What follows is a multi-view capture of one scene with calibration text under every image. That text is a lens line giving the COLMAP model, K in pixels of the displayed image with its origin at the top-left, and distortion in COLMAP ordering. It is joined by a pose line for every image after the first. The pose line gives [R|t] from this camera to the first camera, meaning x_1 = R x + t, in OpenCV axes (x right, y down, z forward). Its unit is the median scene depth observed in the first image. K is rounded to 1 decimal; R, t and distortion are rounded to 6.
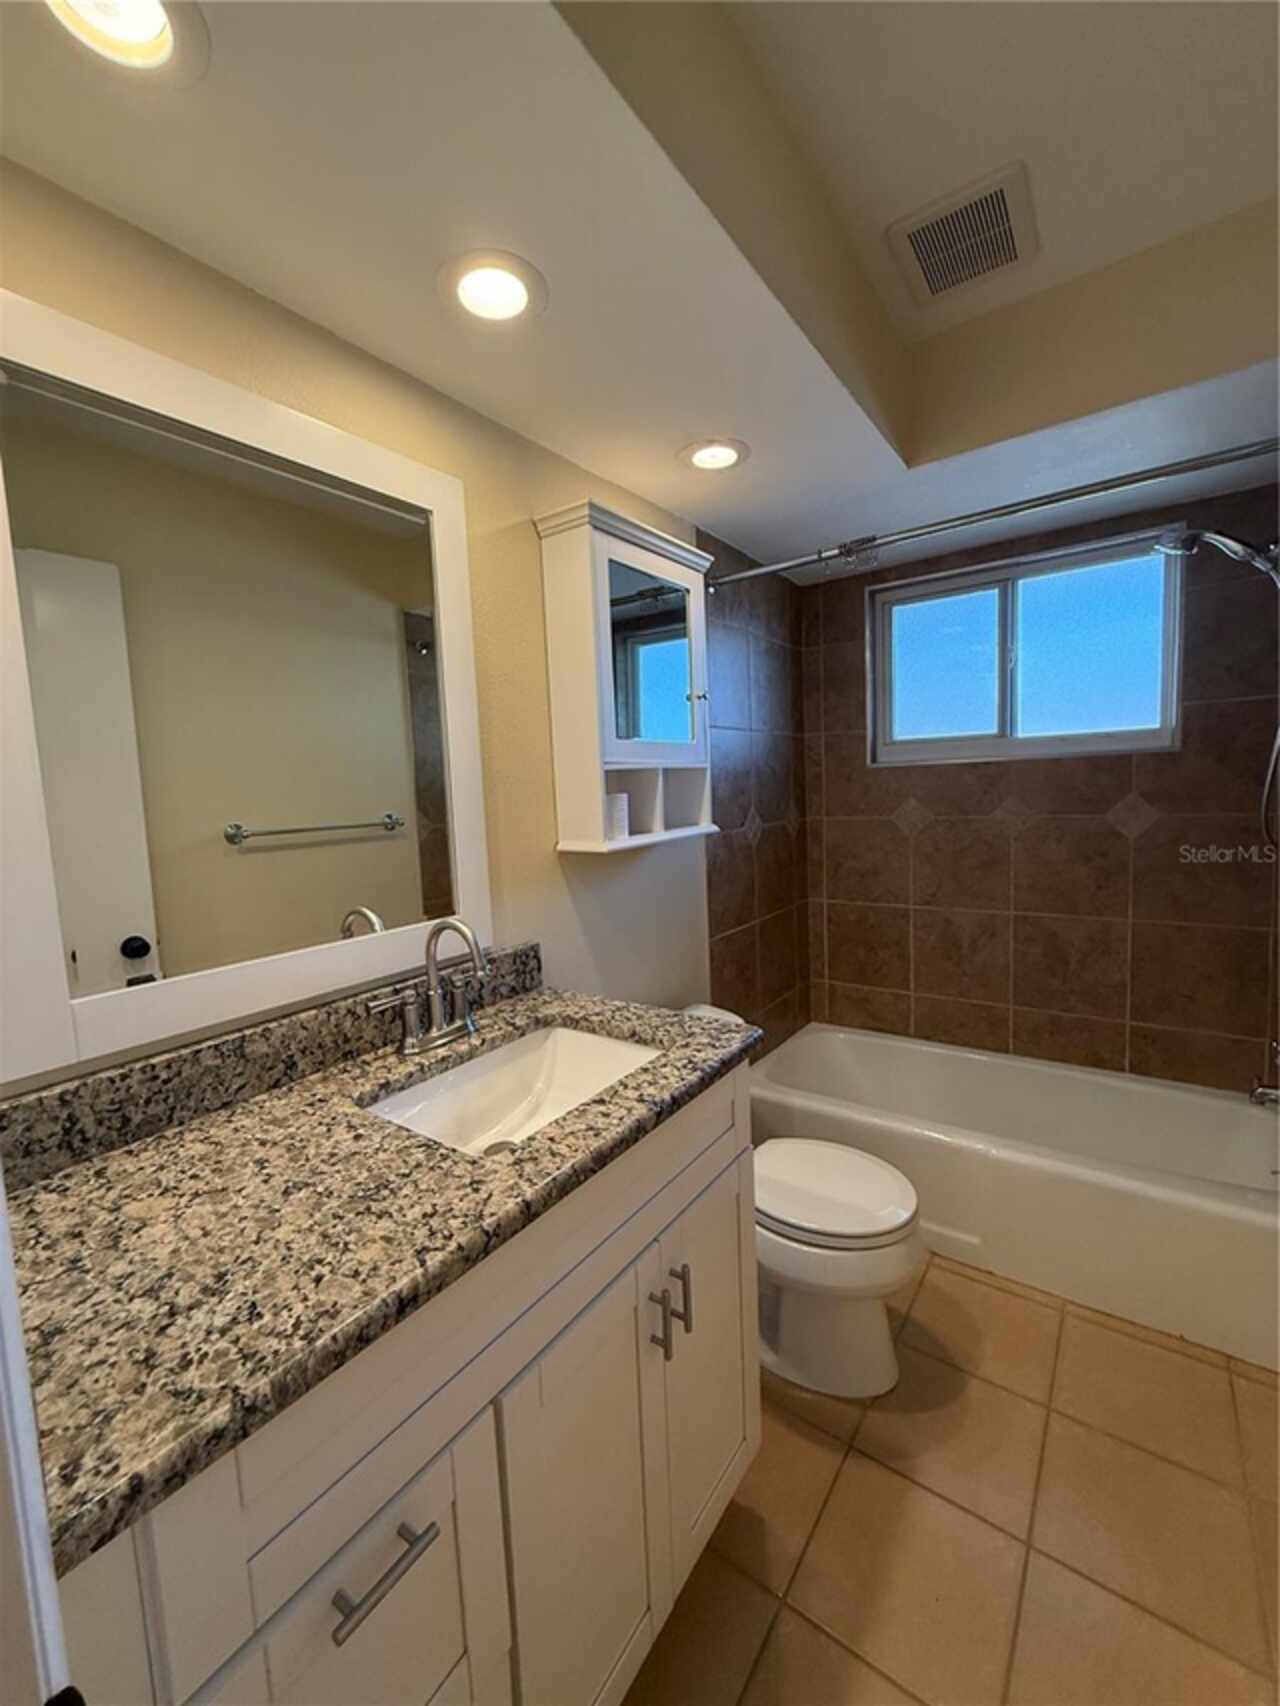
lens RADIAL K [[684.8, 0, 640.5], [0, 684.8, 850.2], [0, 0, 1]] dist [-0.001910, 0.000873]
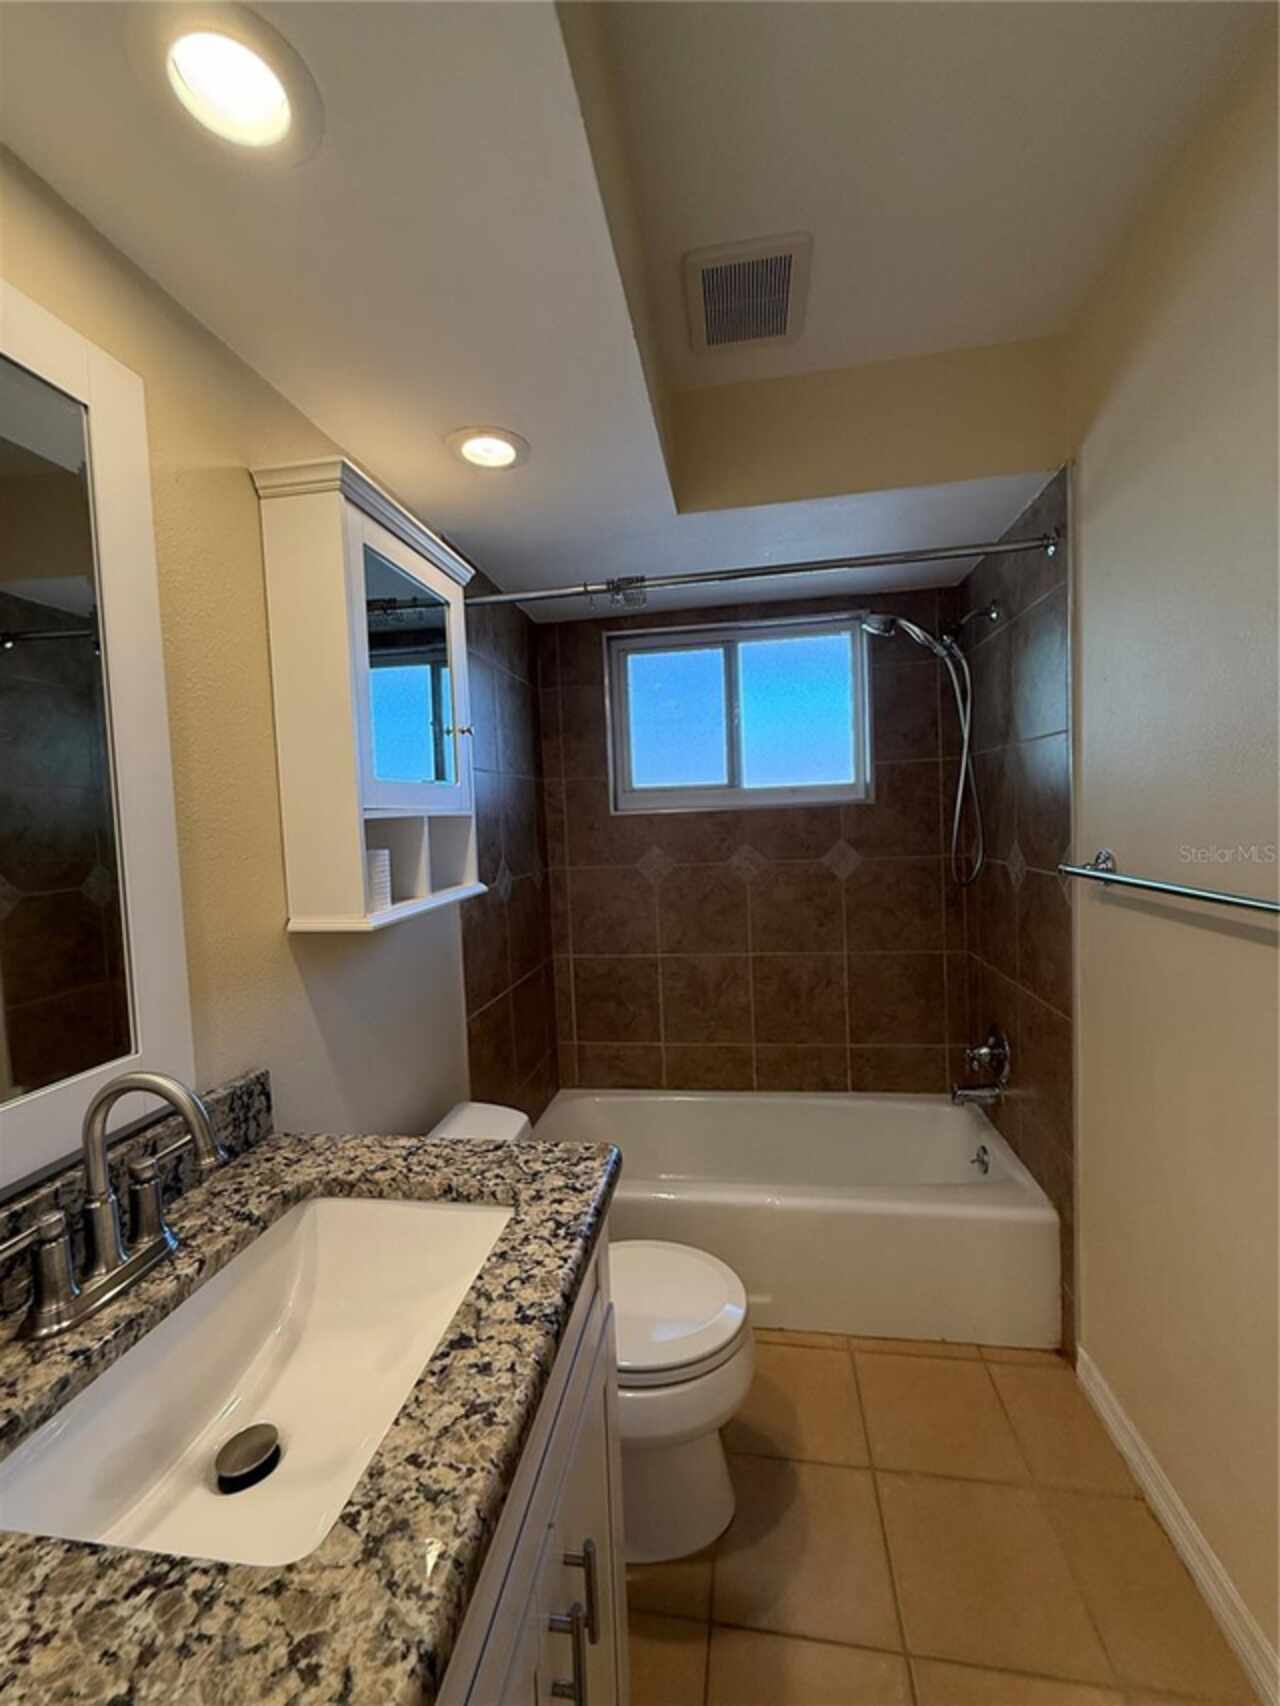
lens RADIAL K [[684.8, 0, 641.2], [0, 684.8, 849.7], [0, 0, 1]] dist [-0.001910, 0.000873]
pose [[0.891586, -0.016804, 0.452539, -0.114812], [0.045871, 0.997523, -0.053334, -0.029176], [-0.450522, 0.068310, 0.890148, 0.196175]]
